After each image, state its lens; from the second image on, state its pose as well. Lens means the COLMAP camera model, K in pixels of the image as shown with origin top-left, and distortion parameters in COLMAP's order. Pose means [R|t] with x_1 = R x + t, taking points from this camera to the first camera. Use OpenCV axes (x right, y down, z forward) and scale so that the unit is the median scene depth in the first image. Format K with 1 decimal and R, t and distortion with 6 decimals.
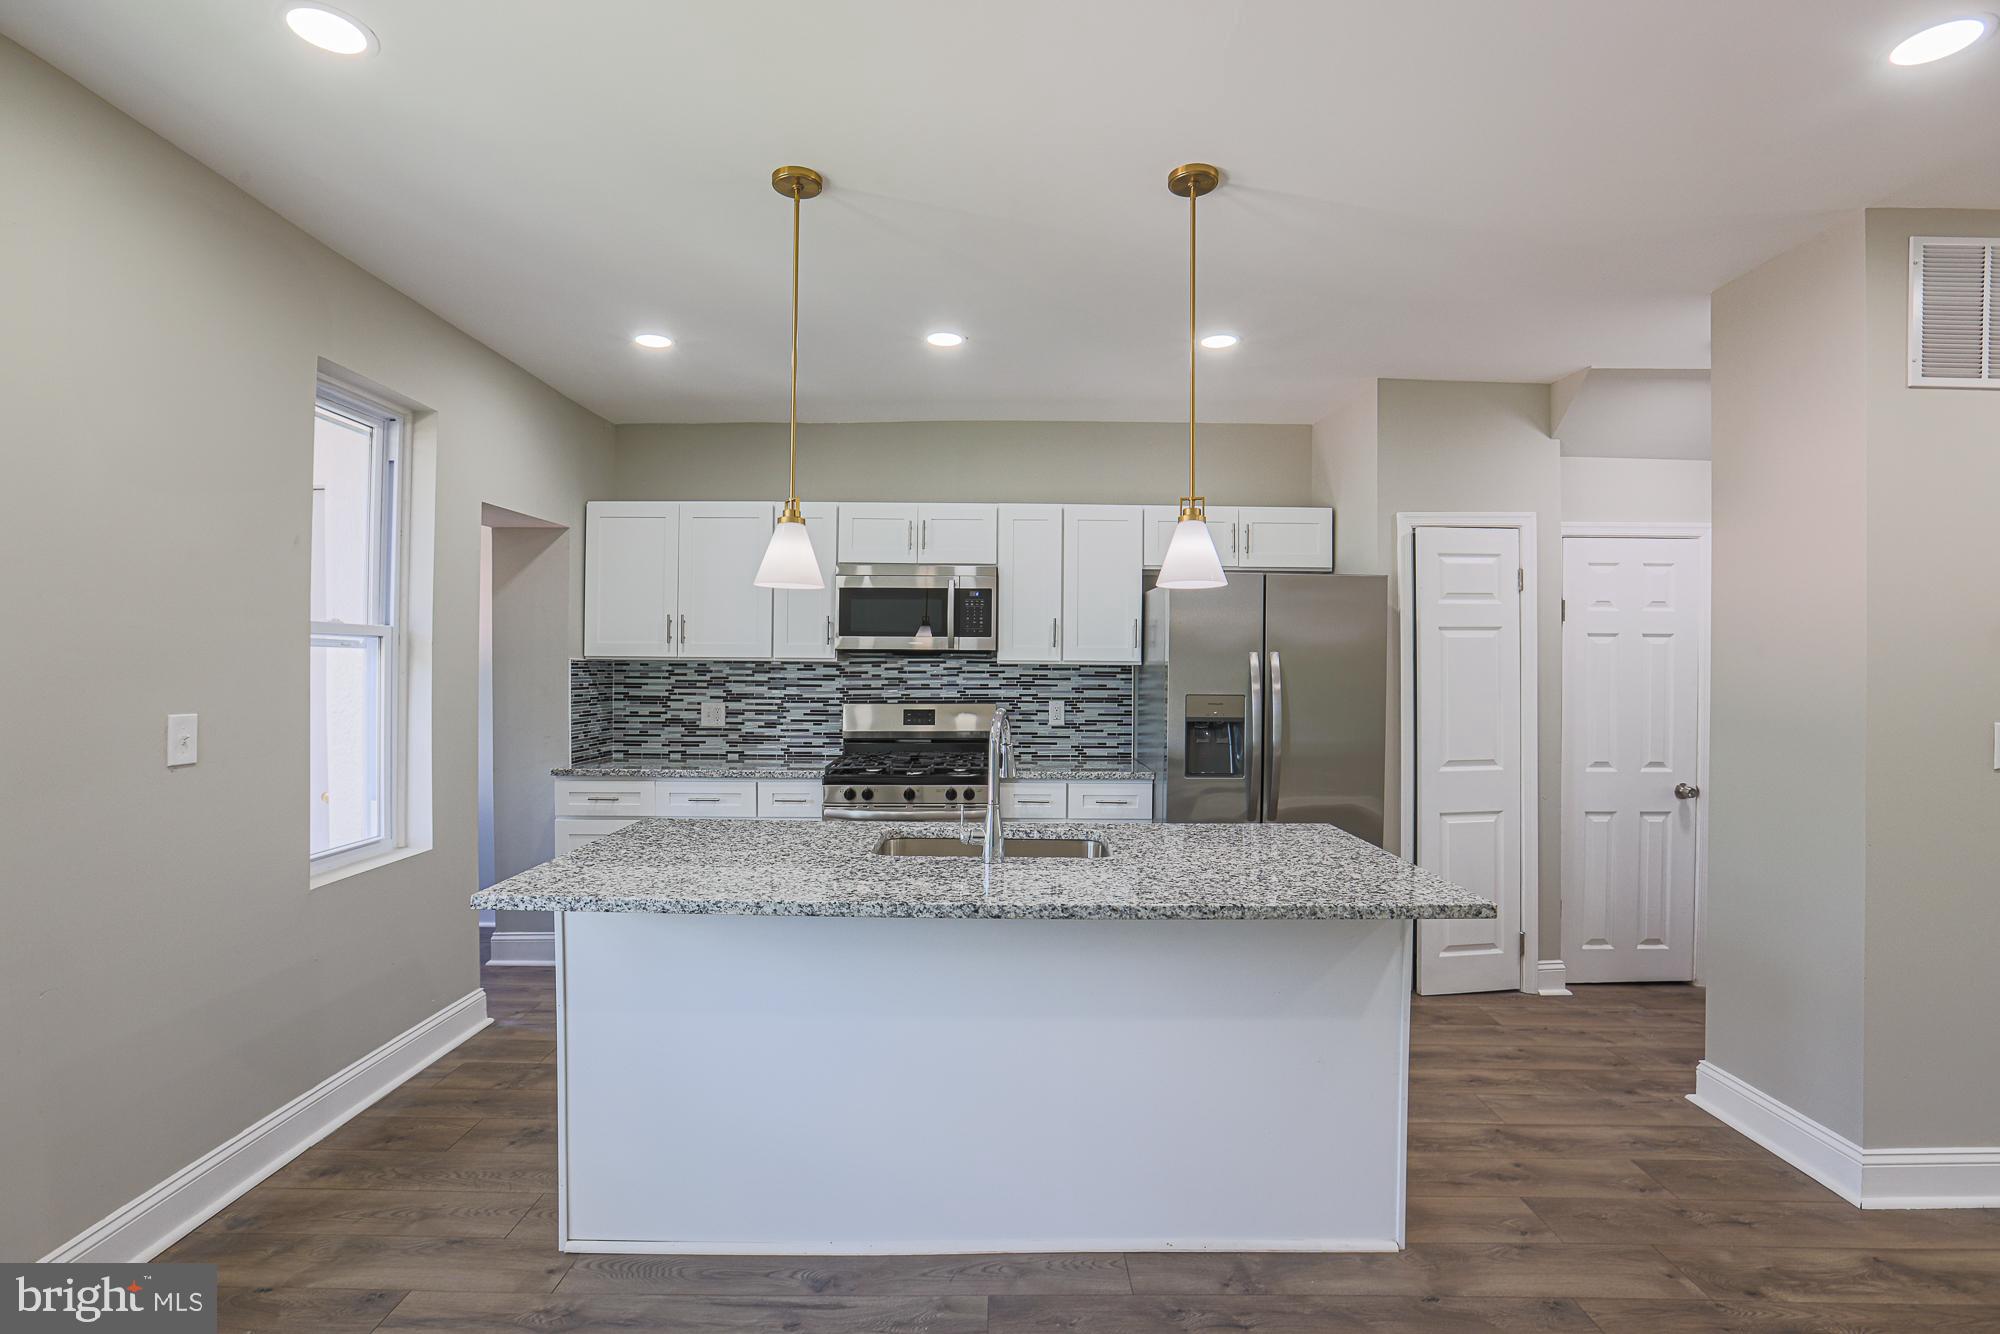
lens RADIAL K [[922.5, 0, 993.7], [0, 922.5, 660.5], [0, 0, 1]] dist [-0.078282, 0.034367]
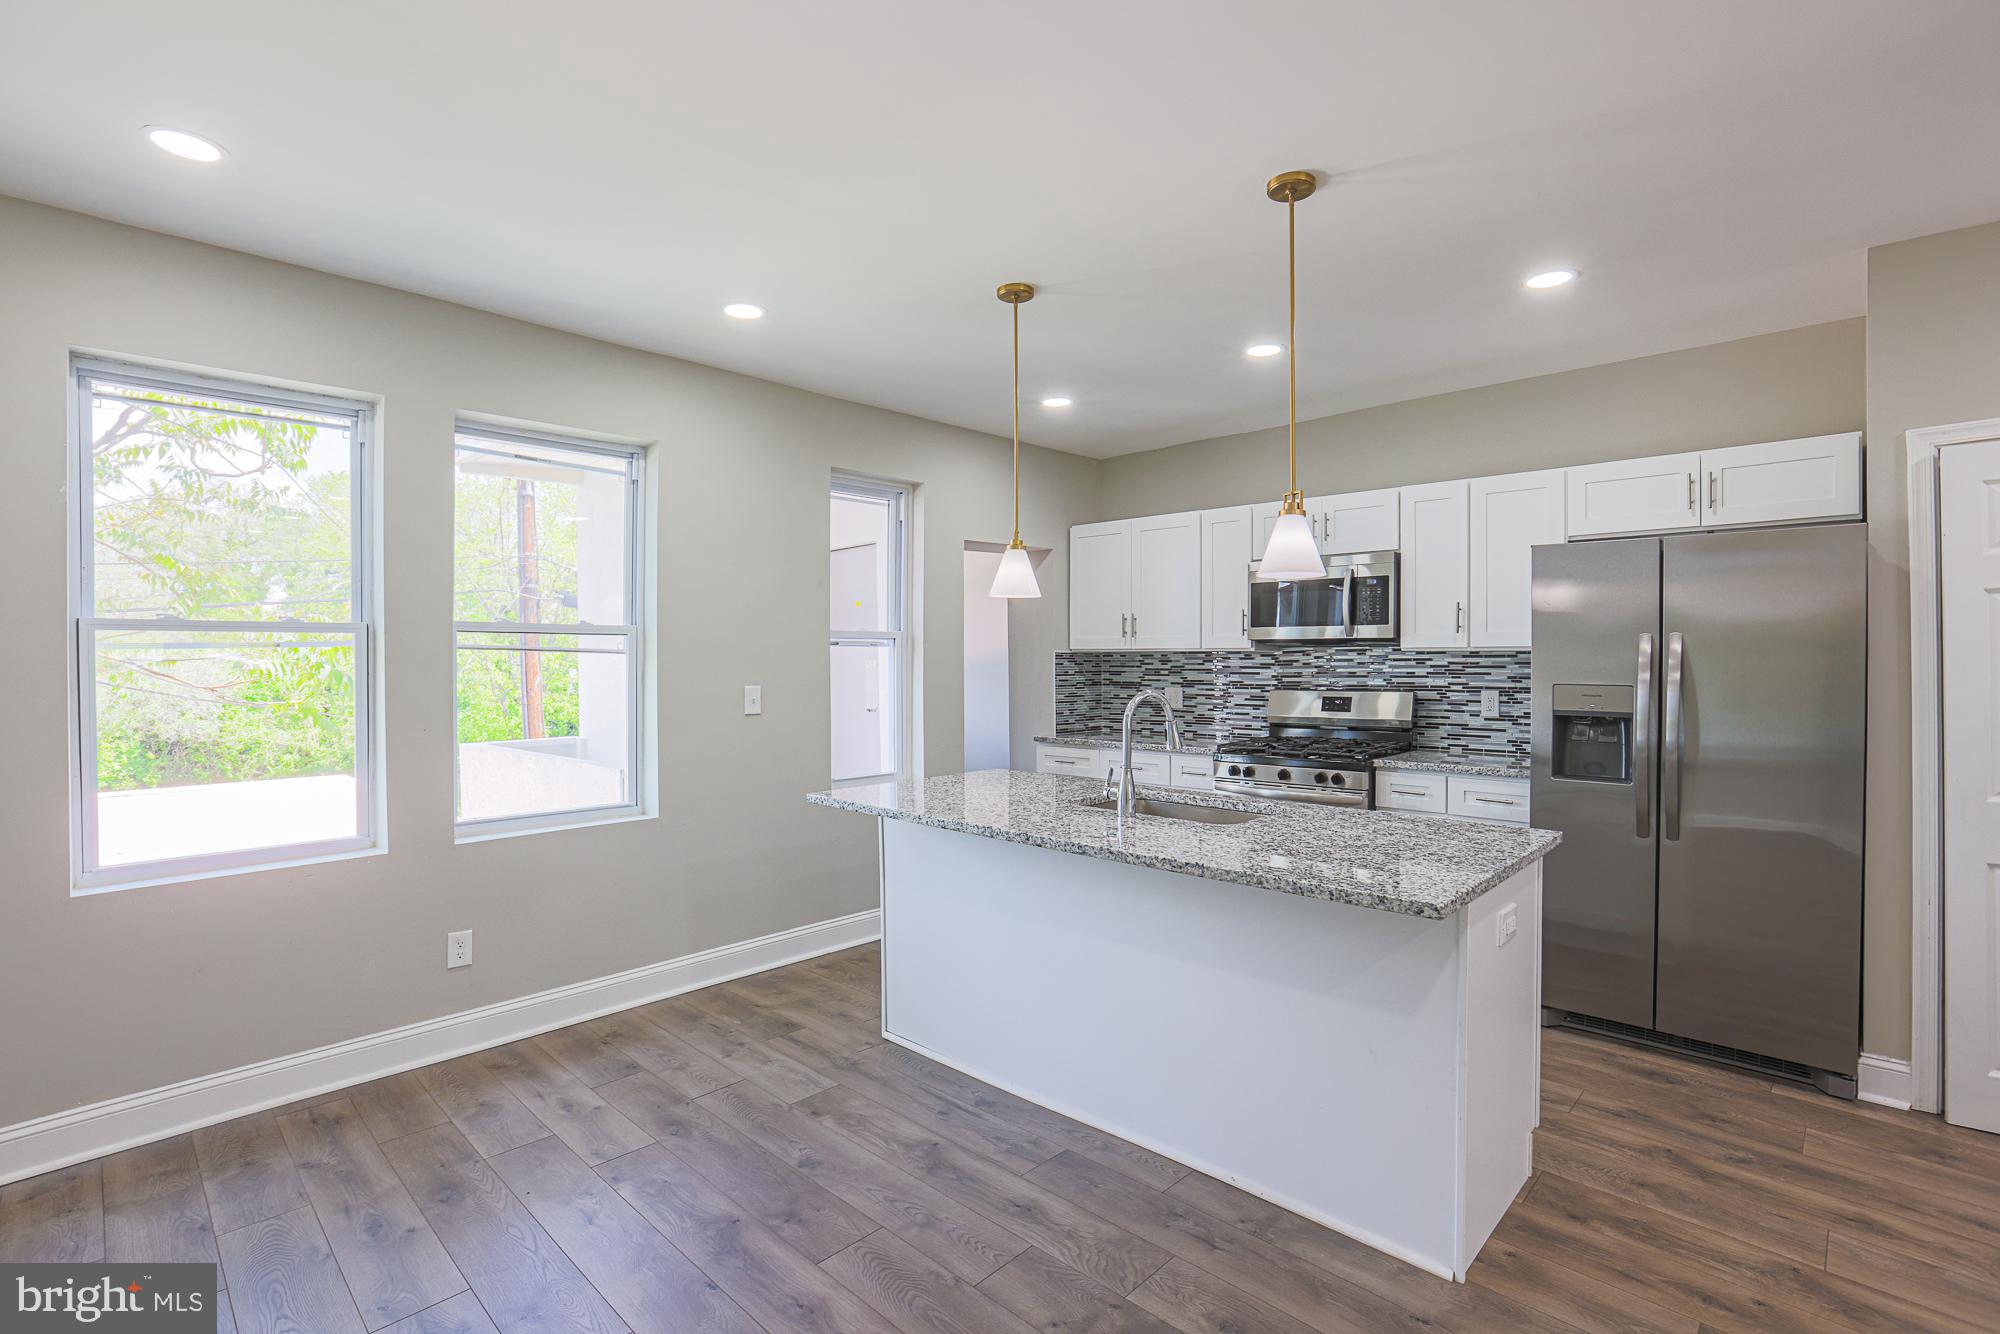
lens RADIAL K [[923.1, 0, 995.1], [0, 923.1, 665.9], [0, 0, 1]] dist [-0.056485, 0.020755]
pose [[0.716944, -0.002344, -0.697127, 0.369108], [0.013728, 0.999848, 0.010756, 0.002626], [0.696996, -0.017281, 0.716867, 0.004386]]
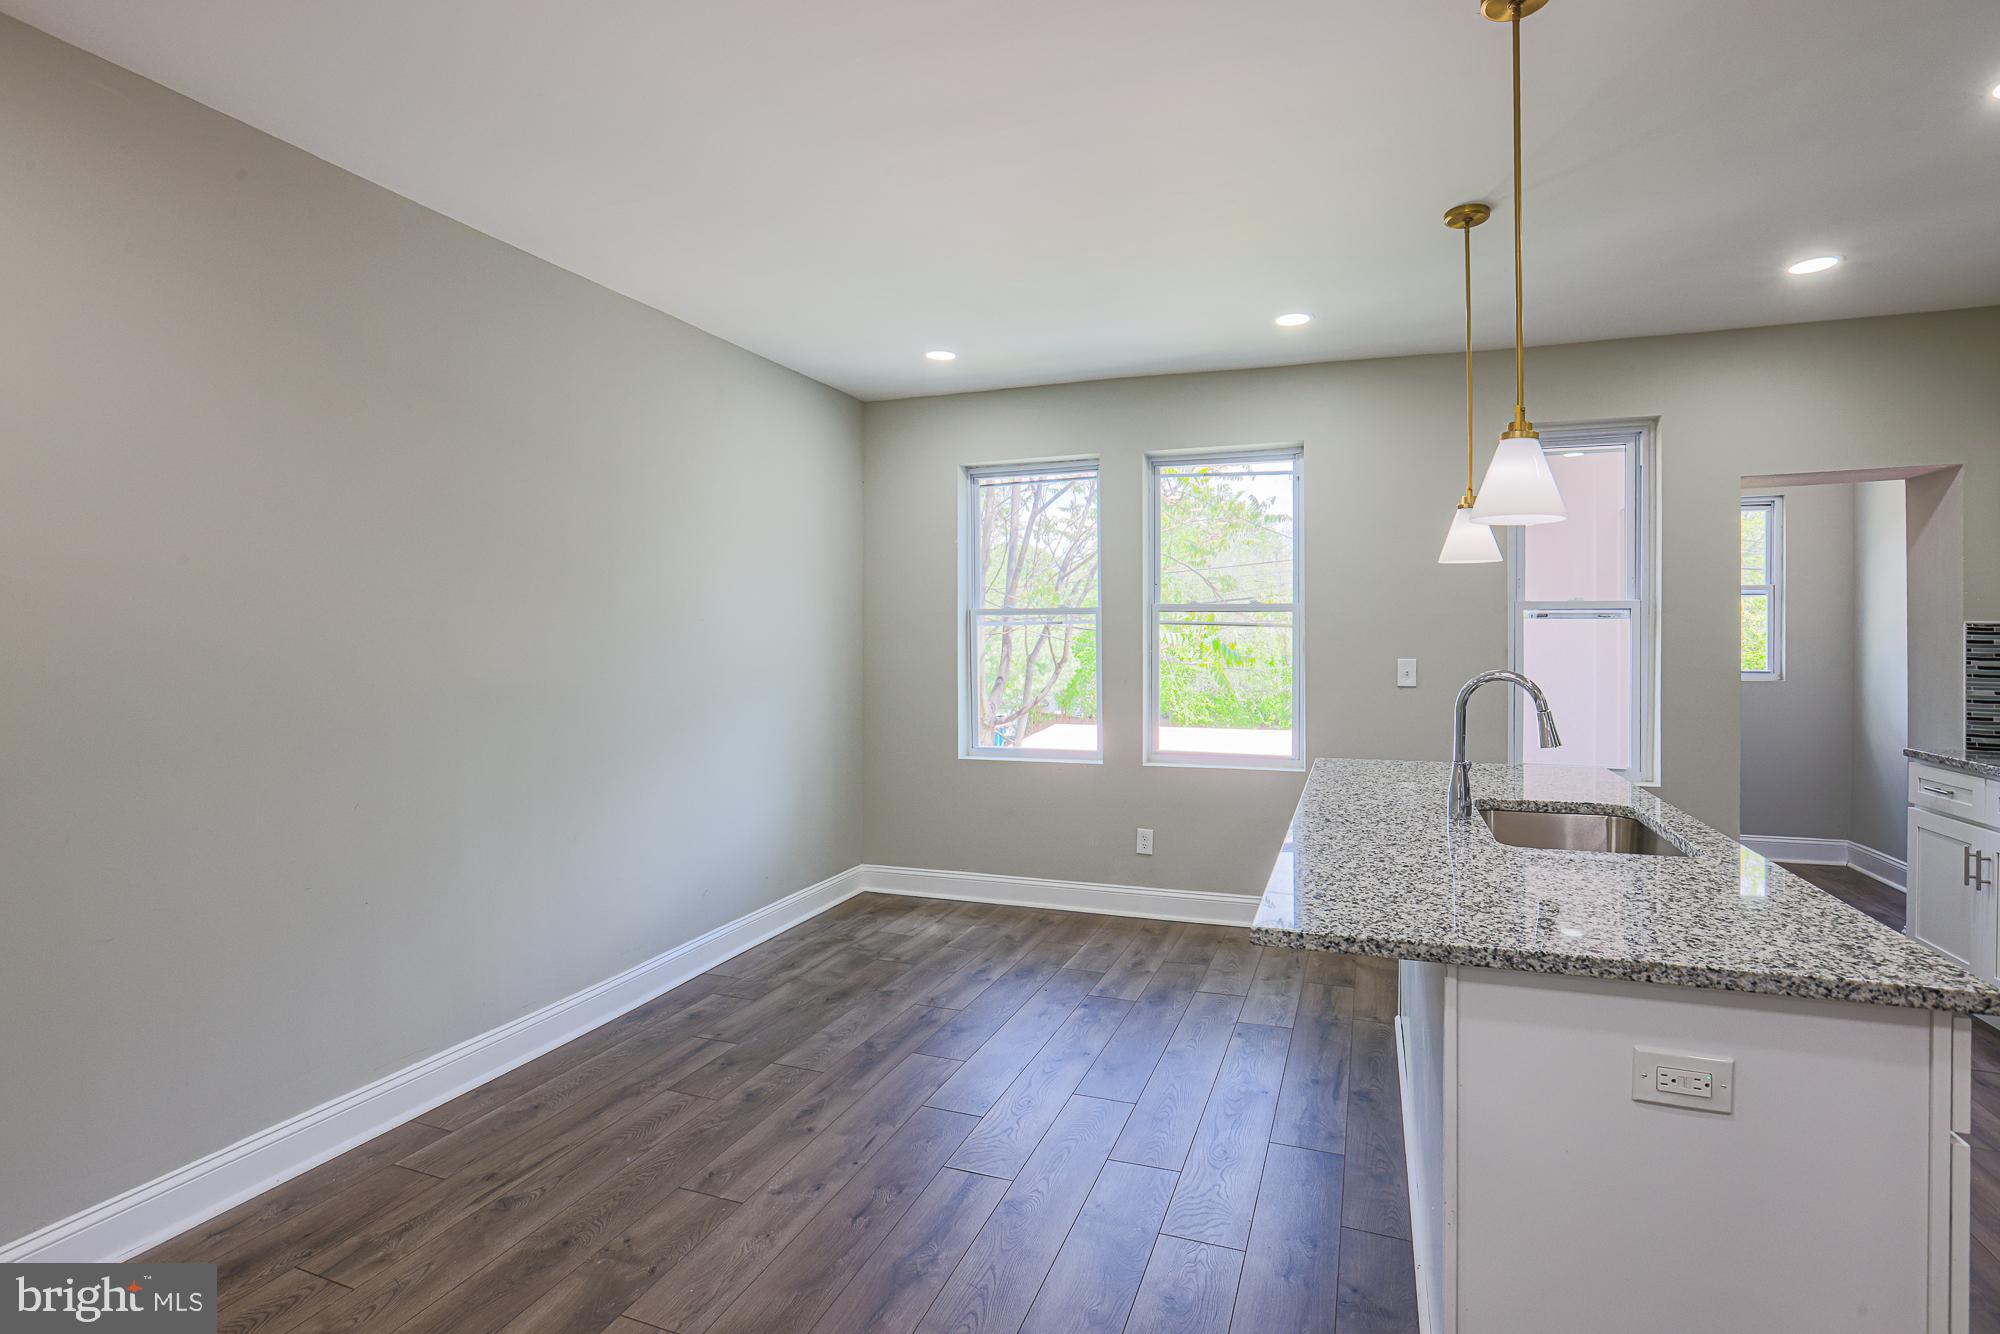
lens RADIAL K [[938.5, 0, 1010.8], [0, 938.5, 634.0], [0, 0, 1]] dist [-0.059418, 0.021722]
pose [[-0.348829, -0.004640, -0.937175, 0.582245], [0.006580, 0.999951, -0.007400, 0.008706], [0.937163, -0.008748, -0.348781, 0.450668]]
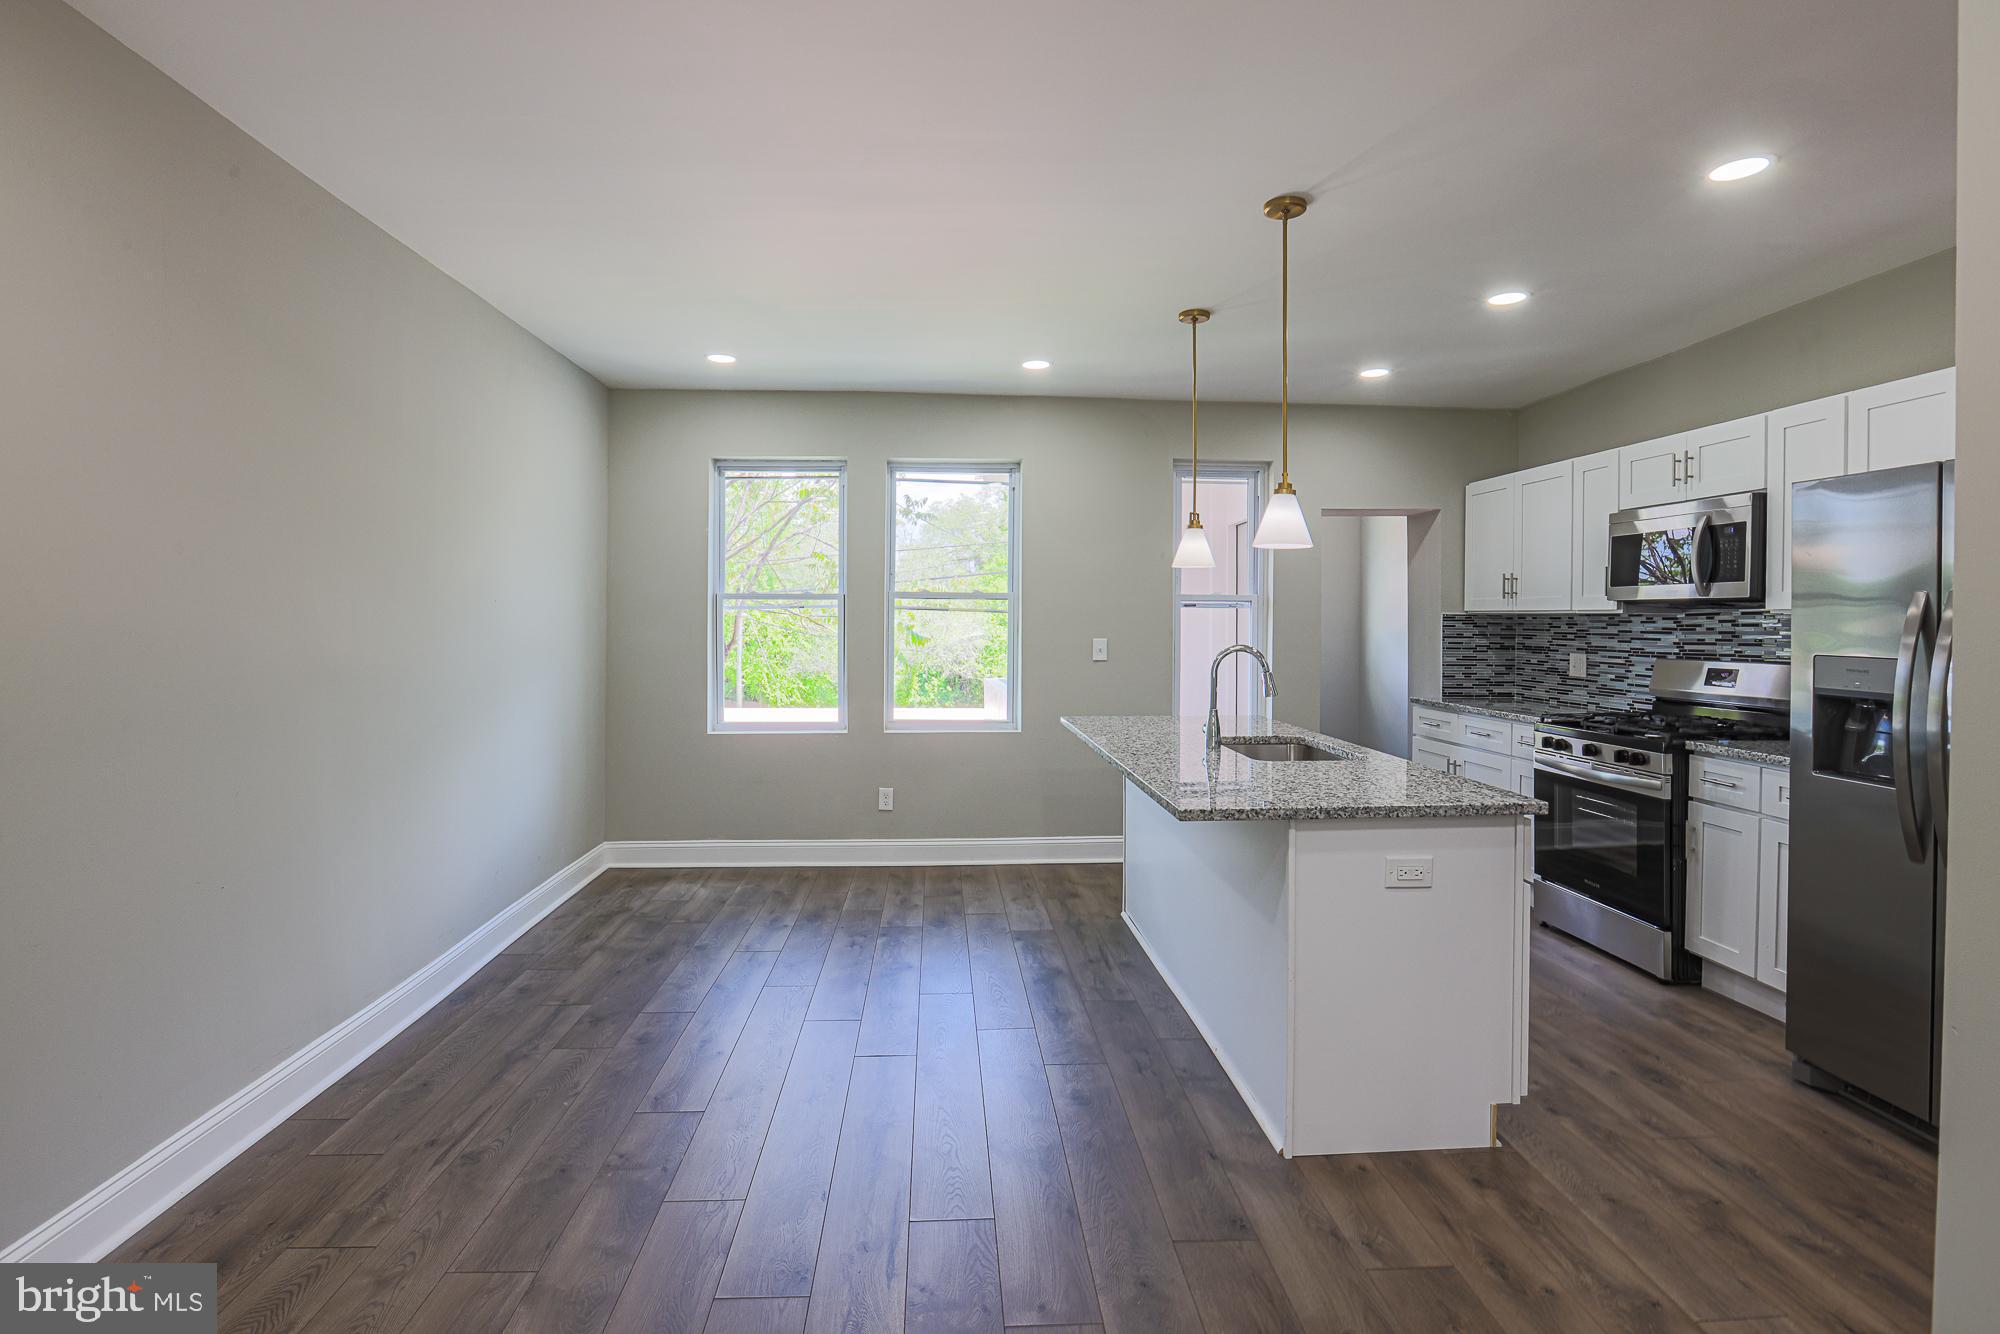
lens RADIAL K [[932.4, 0, 968.3], [0, 932.4, 619.9], [0, 0, 1]] dist [-0.062630, 0.022032]
pose [[0.042644, -0.003000, -0.999086, 0.742469], [0.003119, 0.999991, -0.002870, 0.008509], [0.999085, -0.002994, 0.042653, 0.278672]]
